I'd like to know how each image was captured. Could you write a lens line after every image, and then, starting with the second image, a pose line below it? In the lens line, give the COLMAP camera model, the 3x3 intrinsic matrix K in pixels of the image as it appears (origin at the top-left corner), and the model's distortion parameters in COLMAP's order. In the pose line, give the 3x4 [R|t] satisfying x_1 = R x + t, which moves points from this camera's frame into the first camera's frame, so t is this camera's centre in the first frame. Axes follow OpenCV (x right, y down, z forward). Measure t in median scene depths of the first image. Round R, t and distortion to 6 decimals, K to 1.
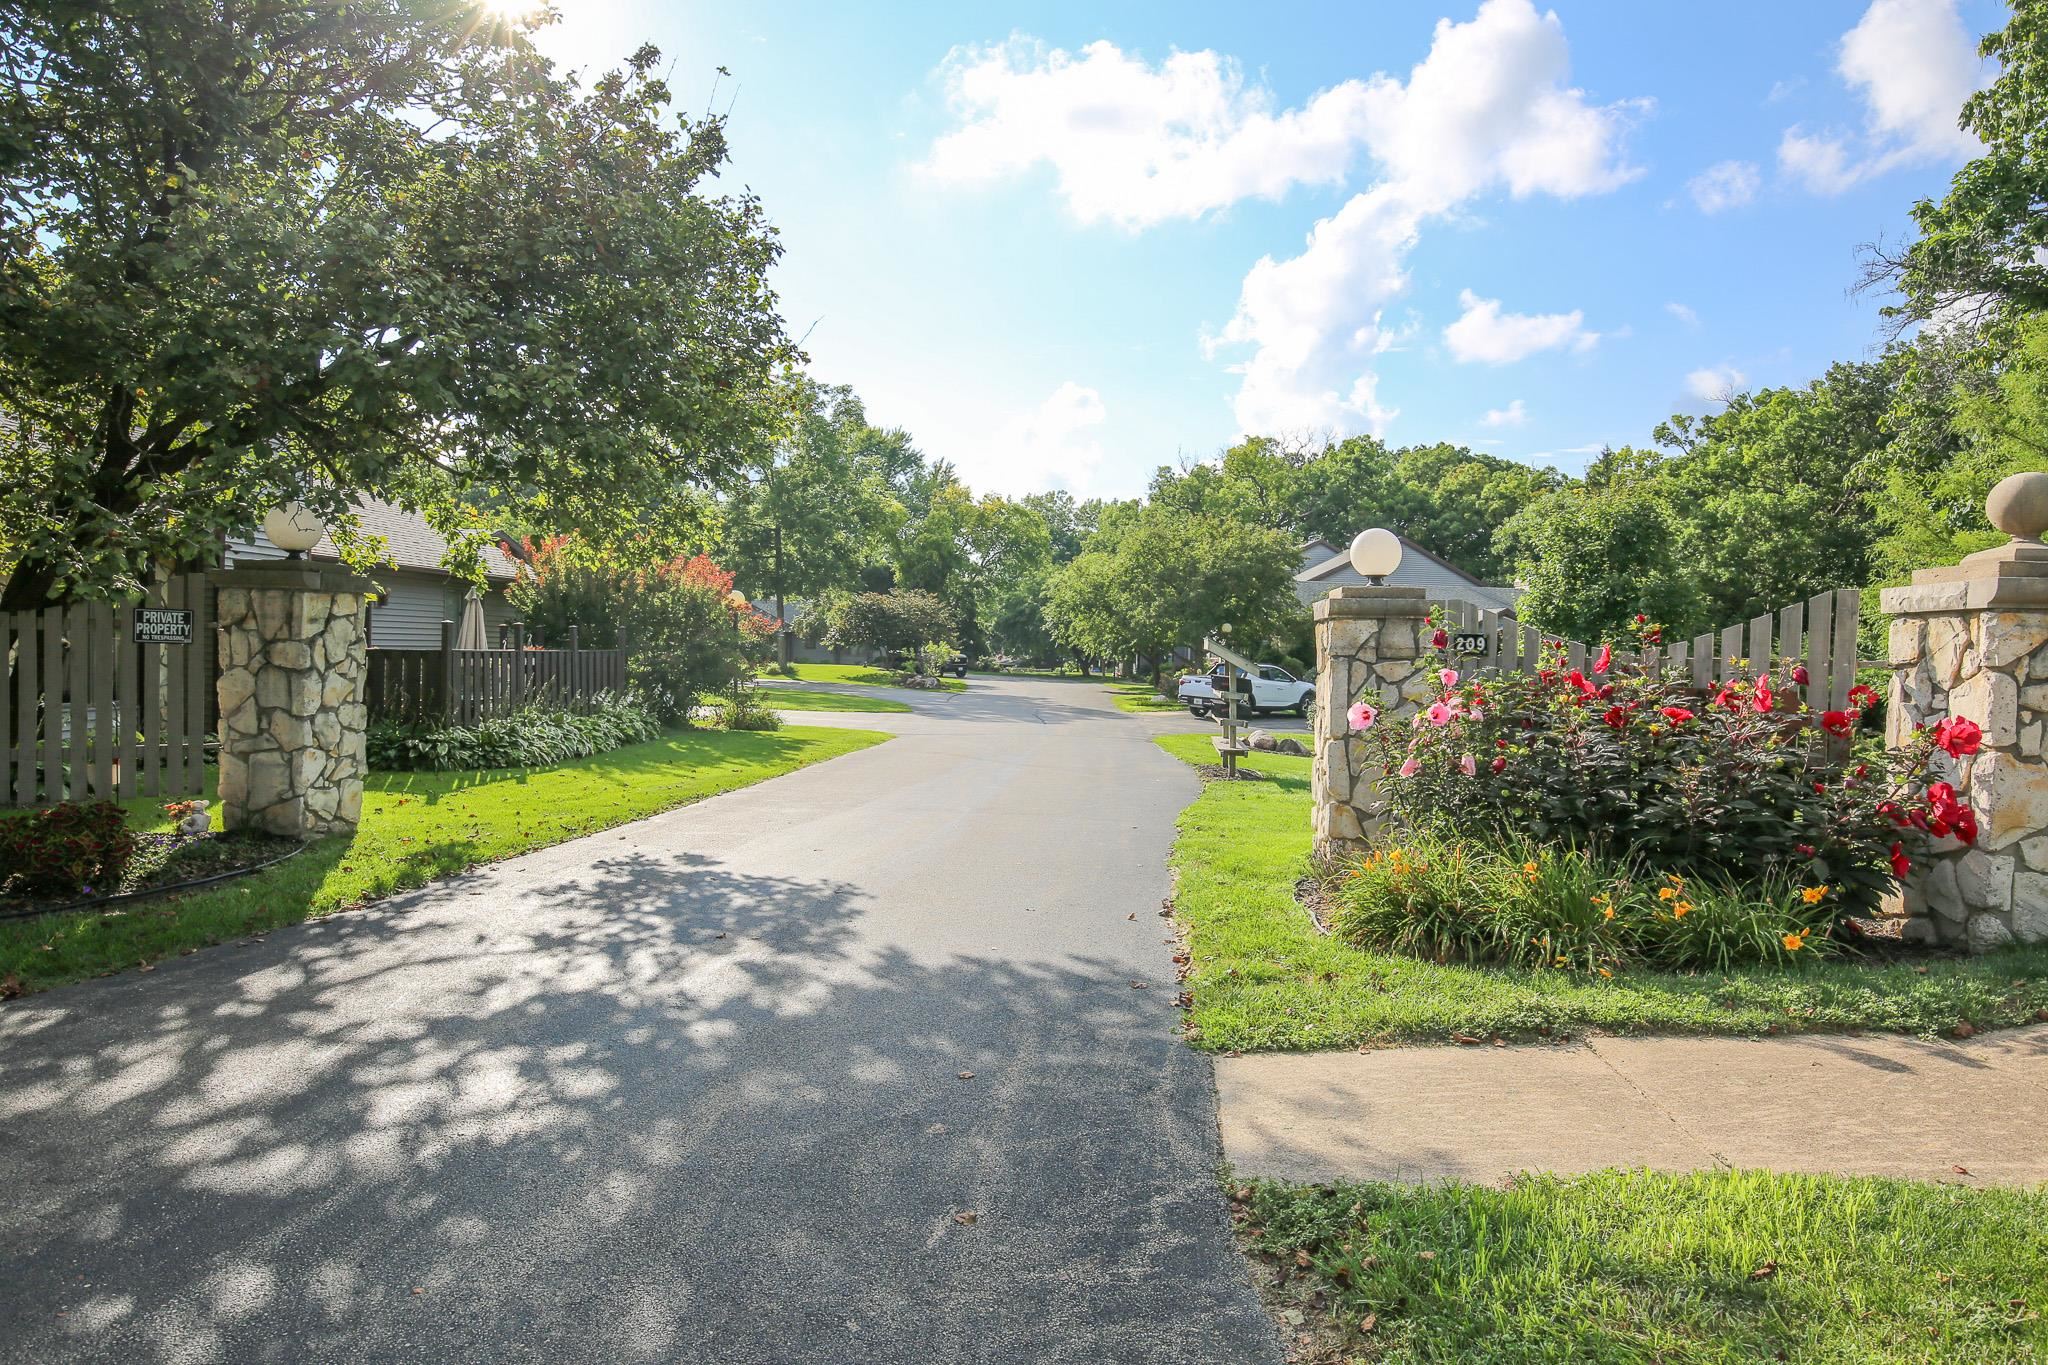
lens RADIAL K [[1106.9, 0, 1024.2], [0, 1106.9, 680.6], [0, 0, 1]] dist [-0.006559, 0.000681]
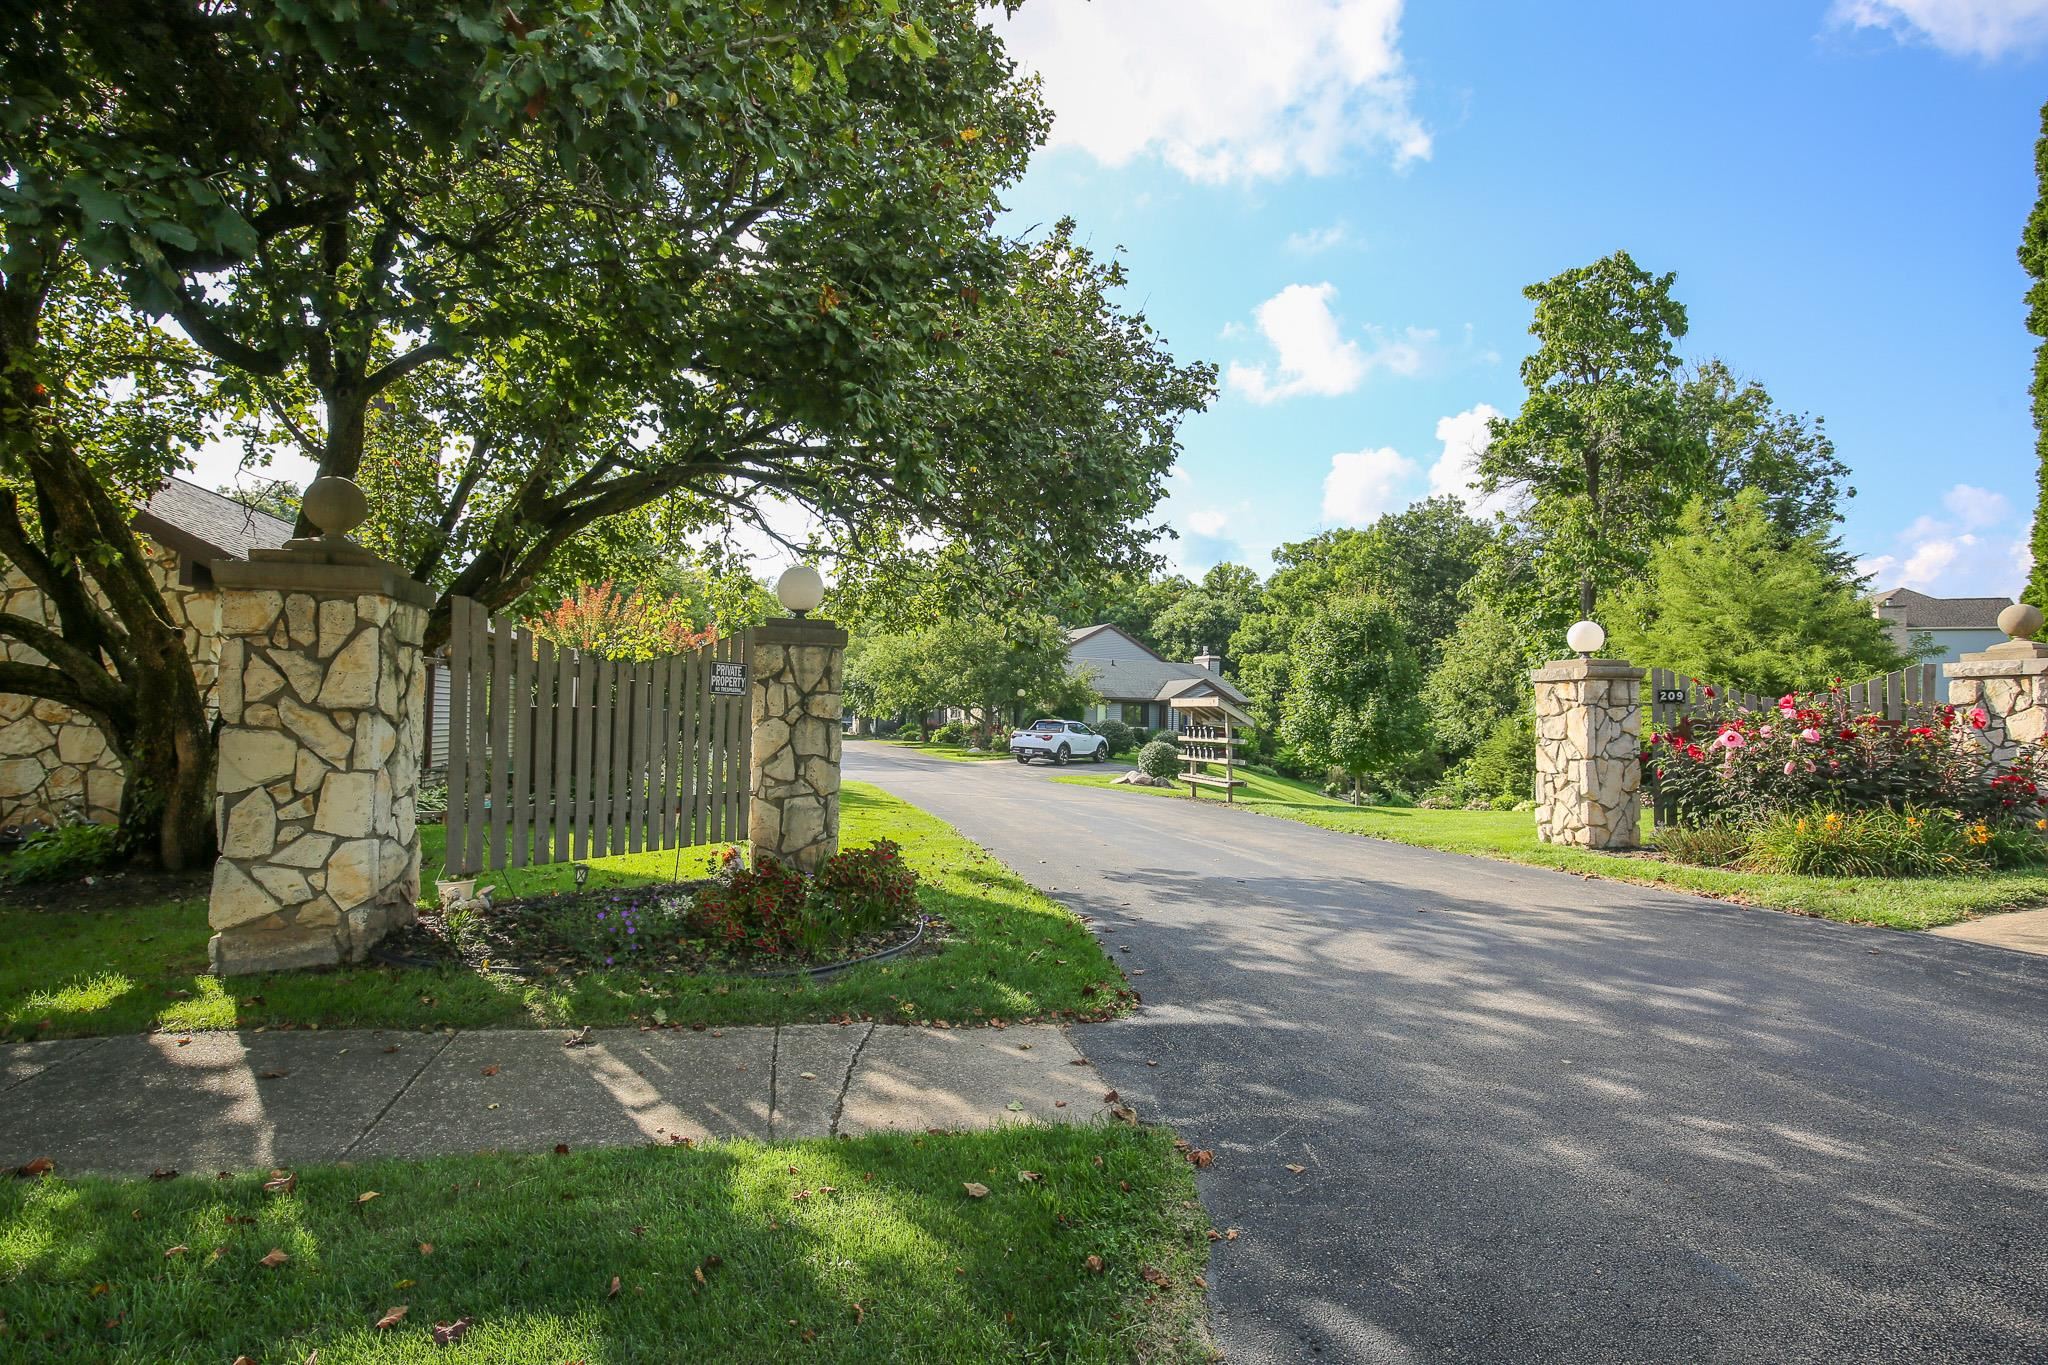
lens RADIAL K [[938.0, 0, 1025.5], [0, 938.0, 680.4], [0, 0, 1]] dist [-0.006007, -0.000541]
pose [[0.936042, 0.006934, 0.351819, -0.805592], [0.015280, 0.998062, -0.060325, 0.009985], [-0.351555, 0.061842, 0.934122, 0.065240]]
